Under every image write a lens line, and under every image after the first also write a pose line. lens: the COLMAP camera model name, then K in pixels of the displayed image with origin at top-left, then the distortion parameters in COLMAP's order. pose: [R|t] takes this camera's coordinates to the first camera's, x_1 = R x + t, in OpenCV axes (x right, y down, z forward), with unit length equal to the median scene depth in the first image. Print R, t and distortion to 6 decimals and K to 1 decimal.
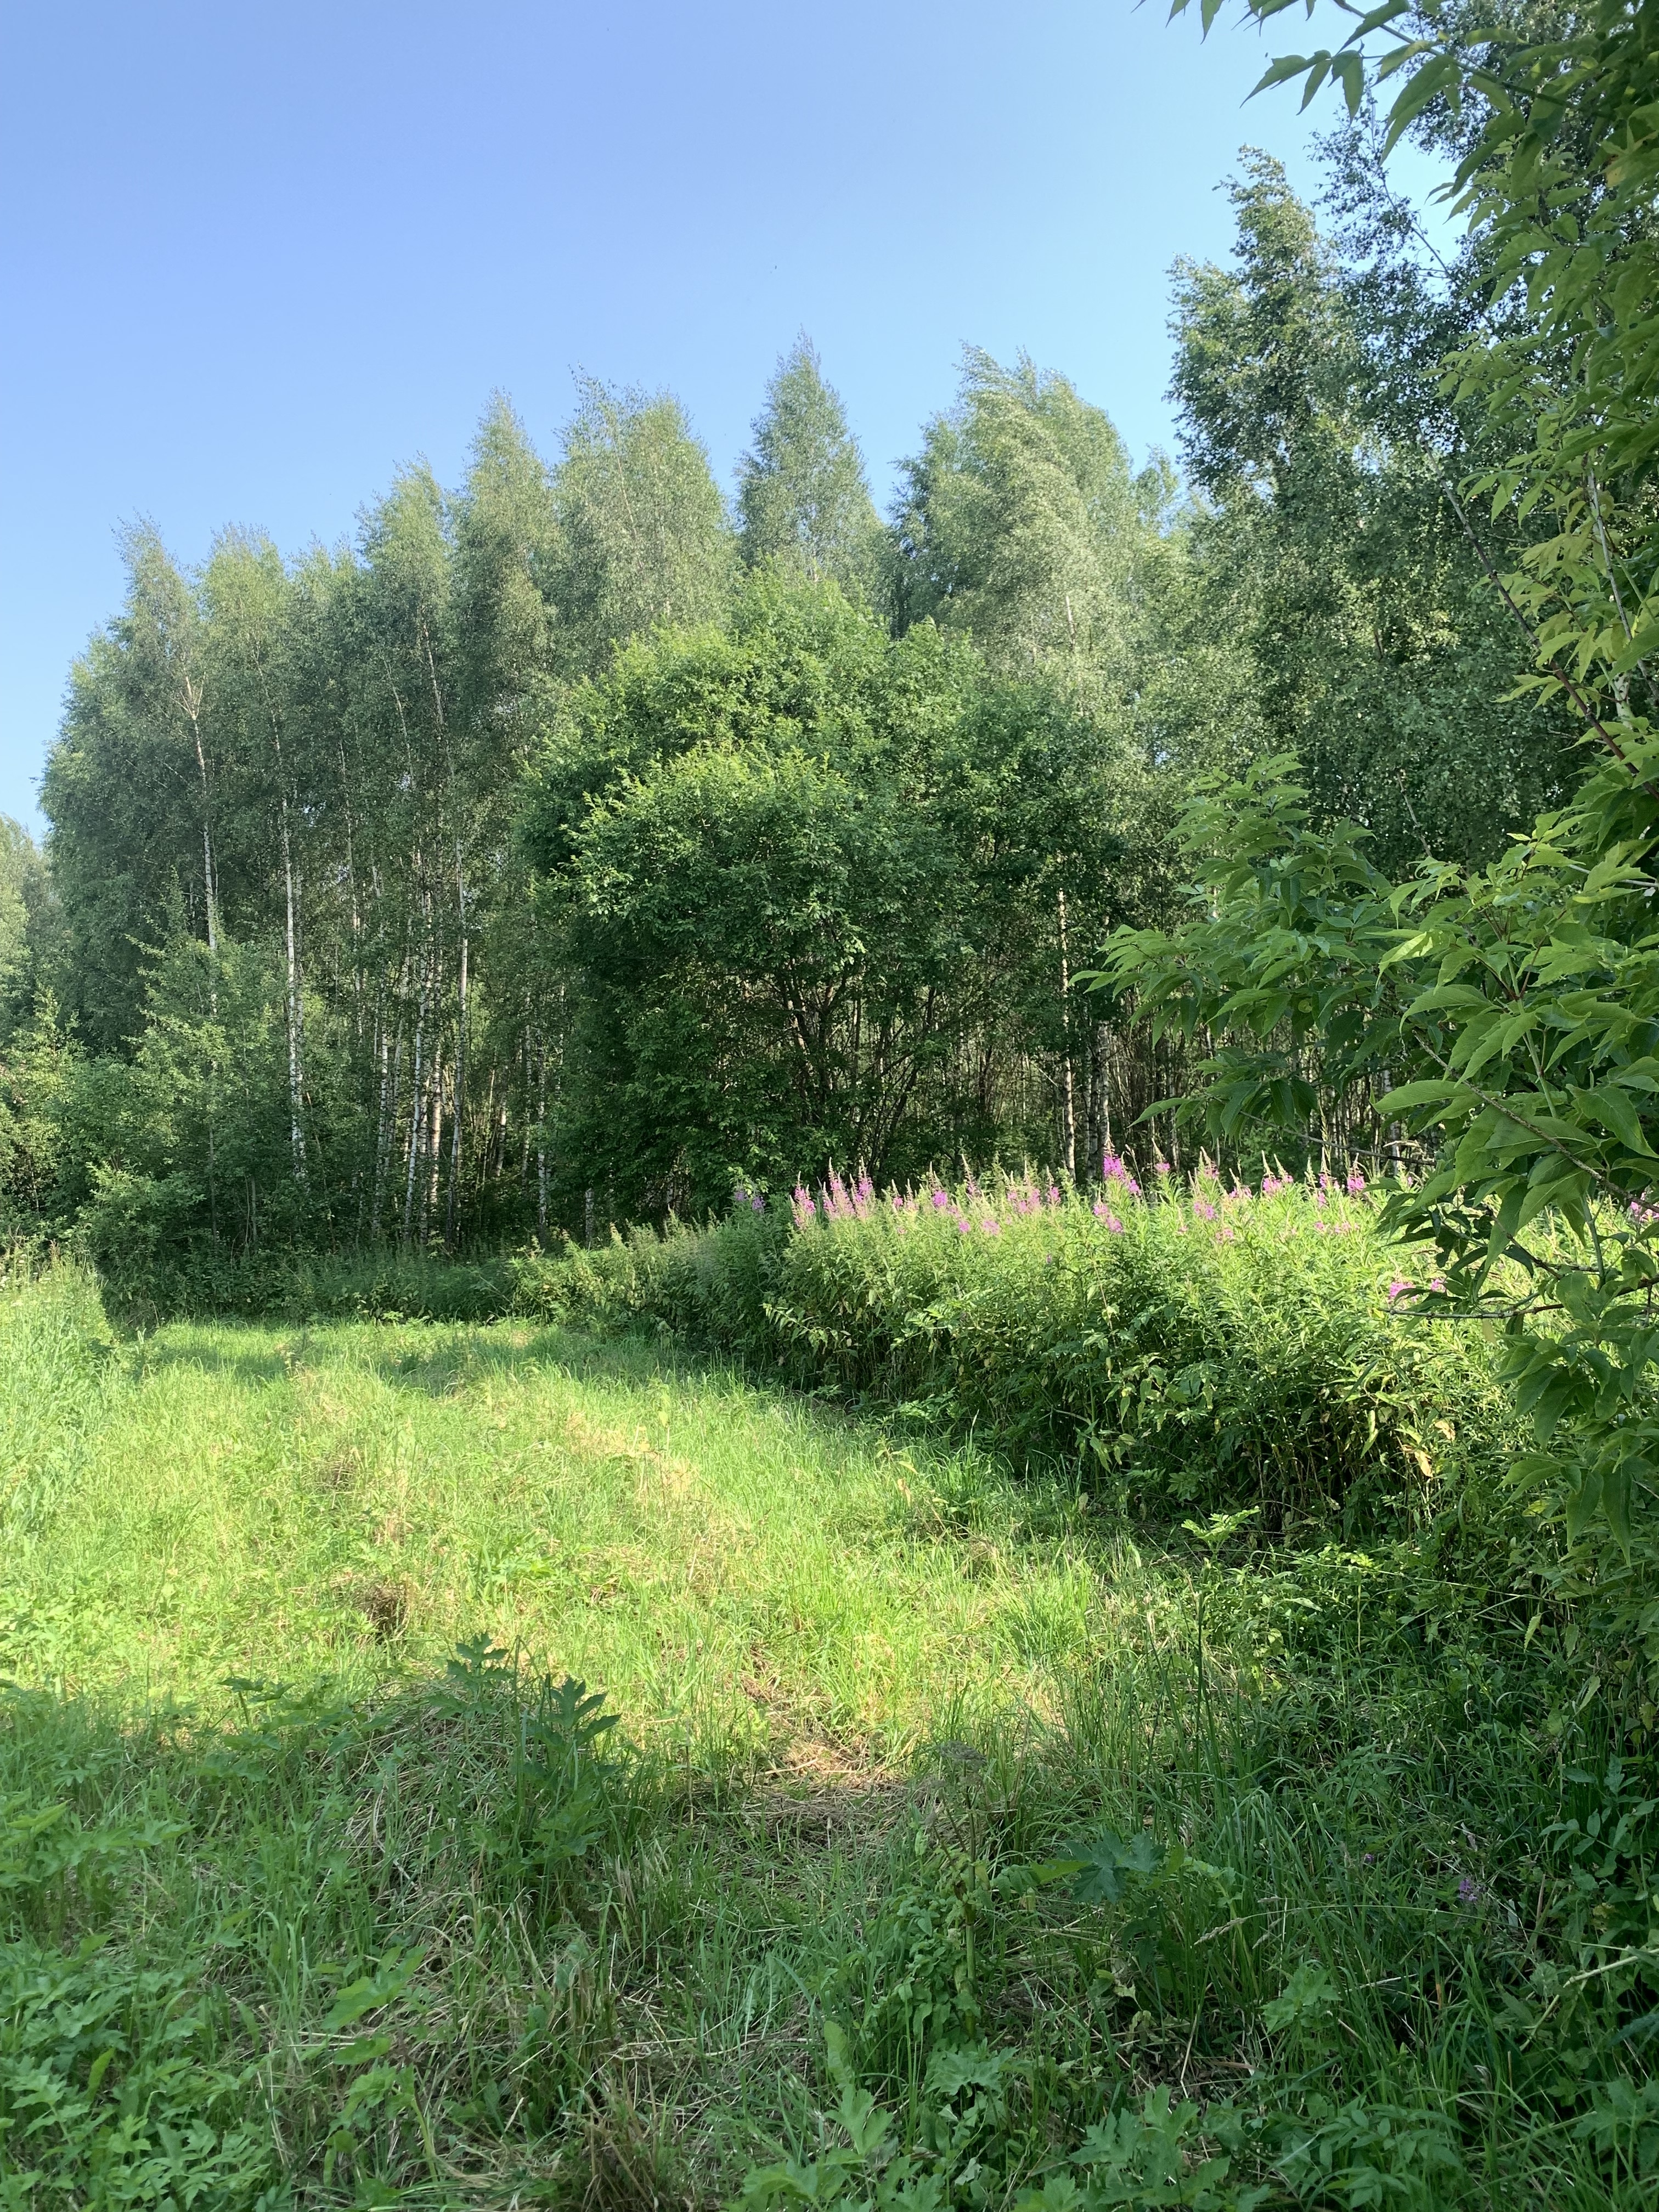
lens RADIAL K [[1671.9, 0, 831.0], [0, 1671.9, 1104.4], [0, 0, 1]] dist [0.001099, -0.000280]
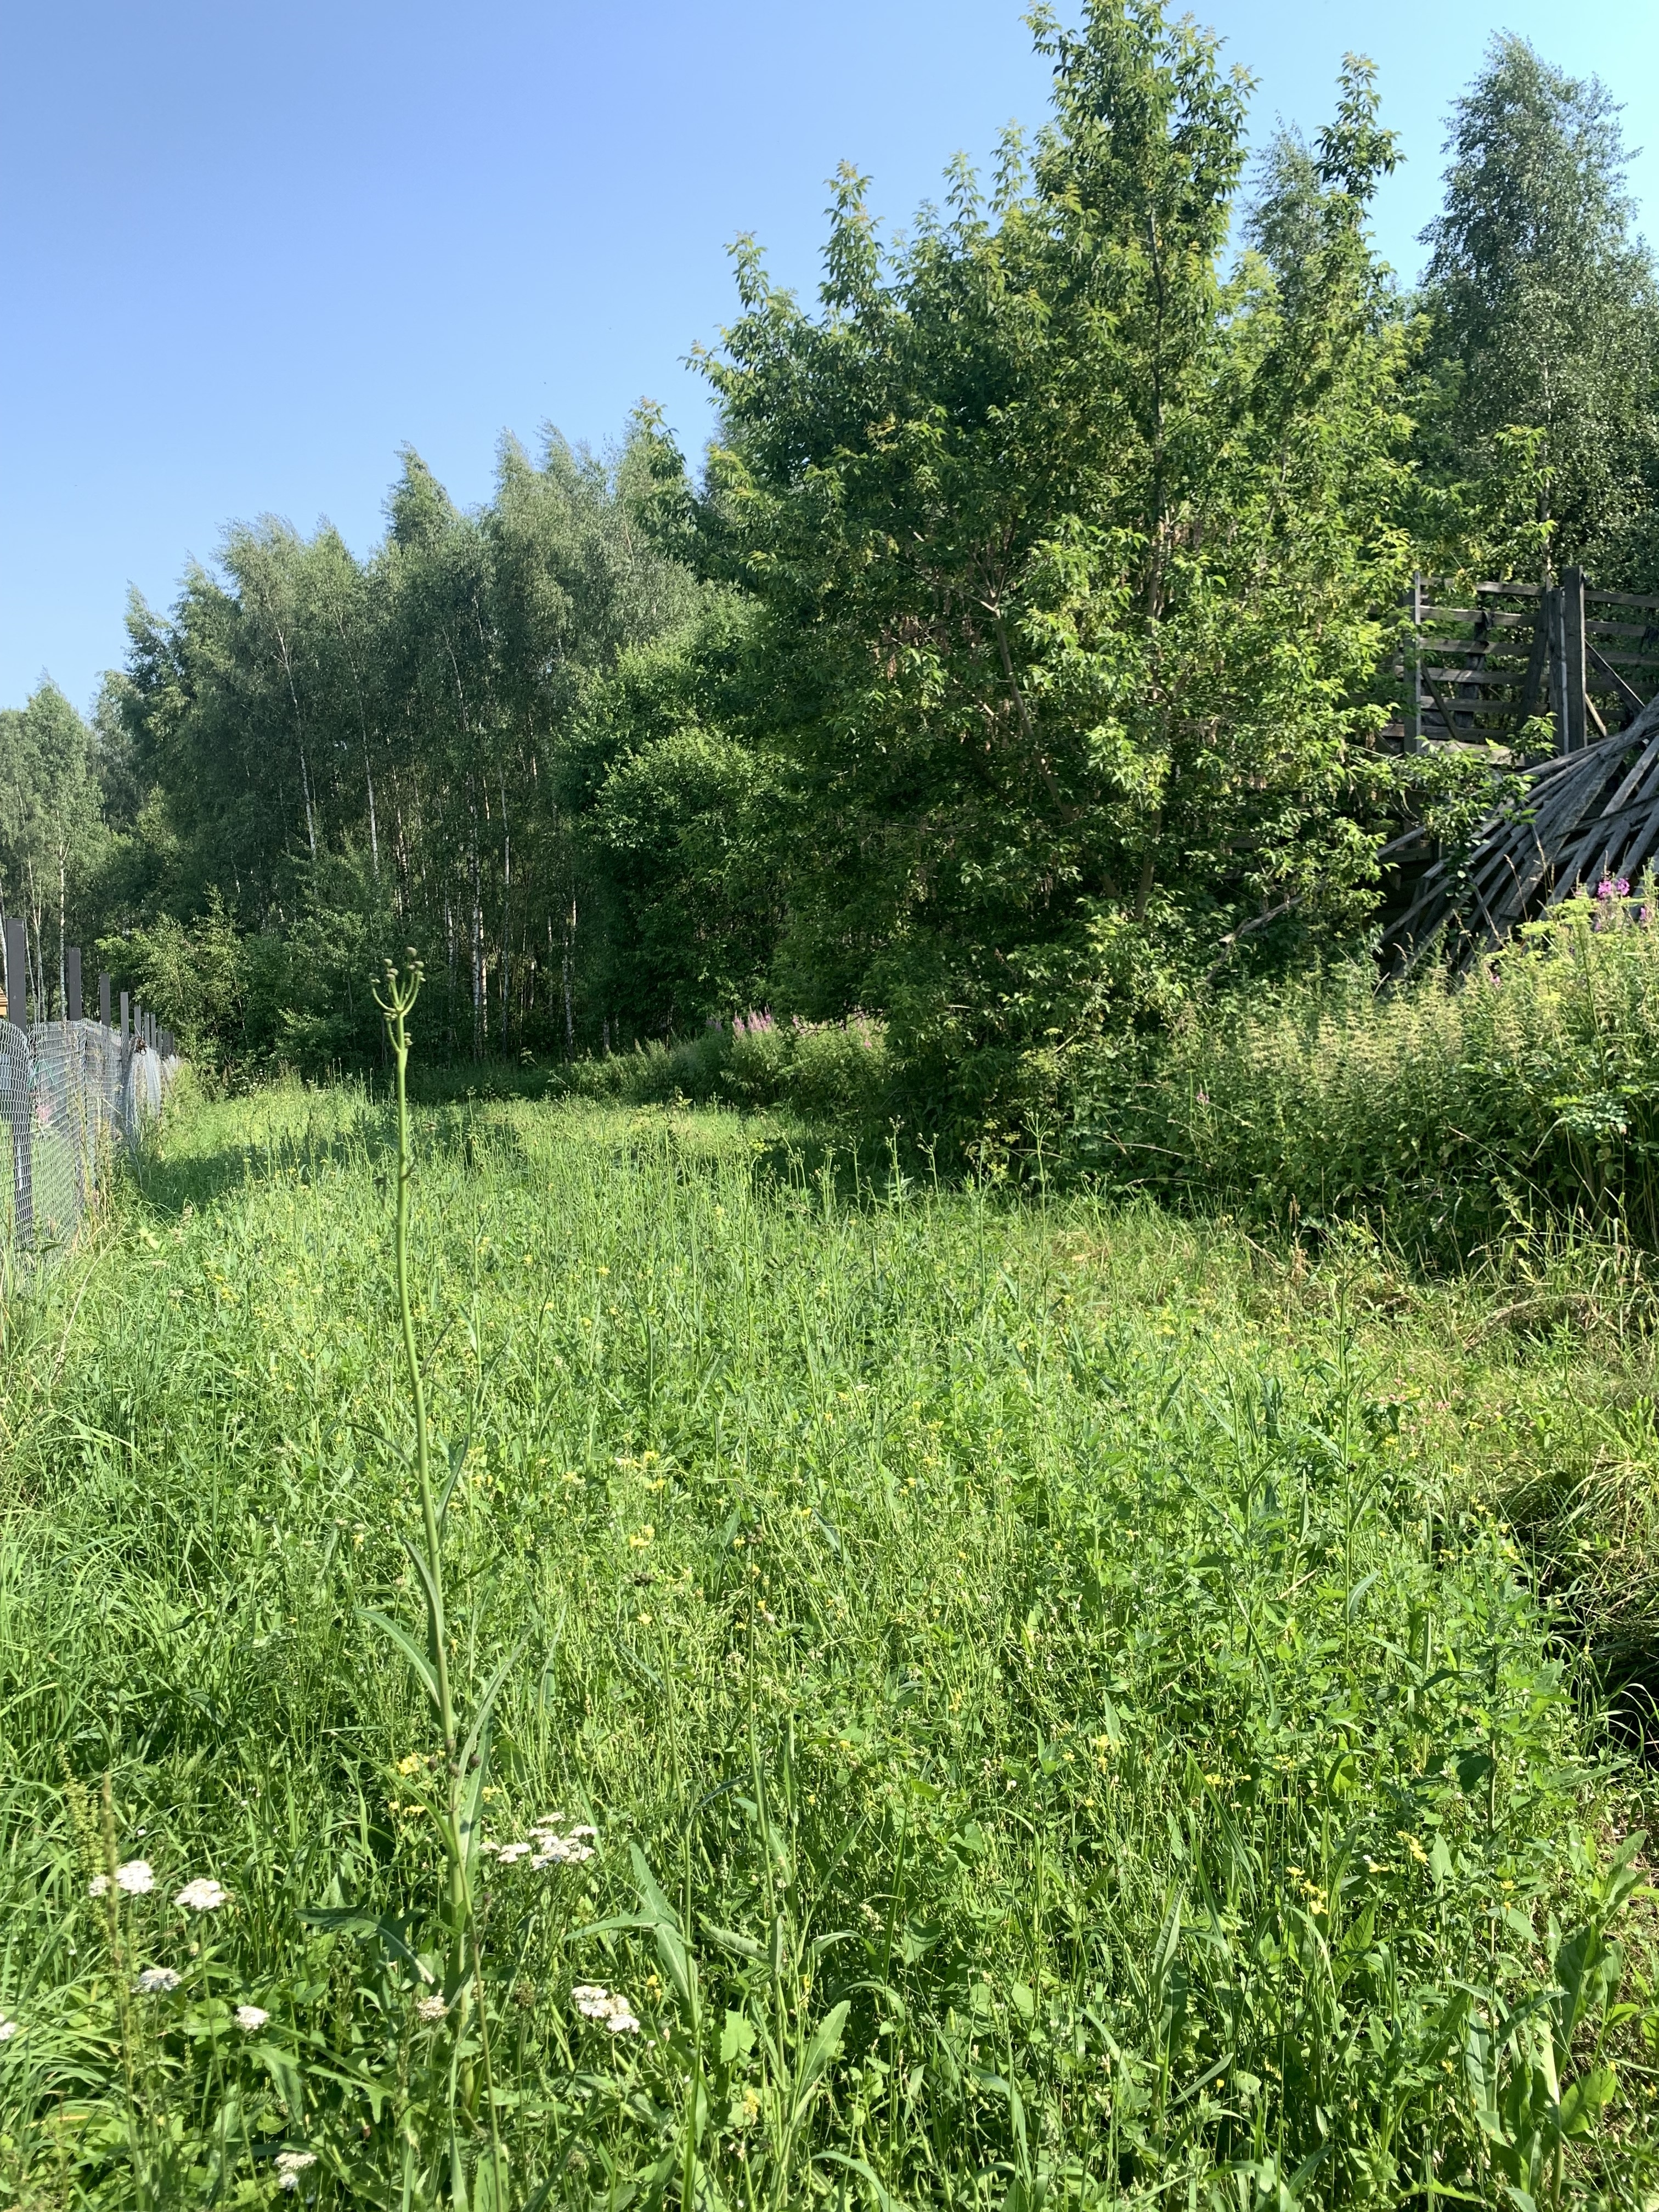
lens RADIAL K [[1671.9, 0, 831.8], [0, 1671.9, 1108.3], [0, 0, 1]] dist [0.001099, -0.000280]
pose [[0.999587, -0.026227, 0.011732, 0.038248], [0.024777, 0.993598, 0.110223, -0.034408], [-0.014548, -0.109887, 0.993838, -0.581042]]
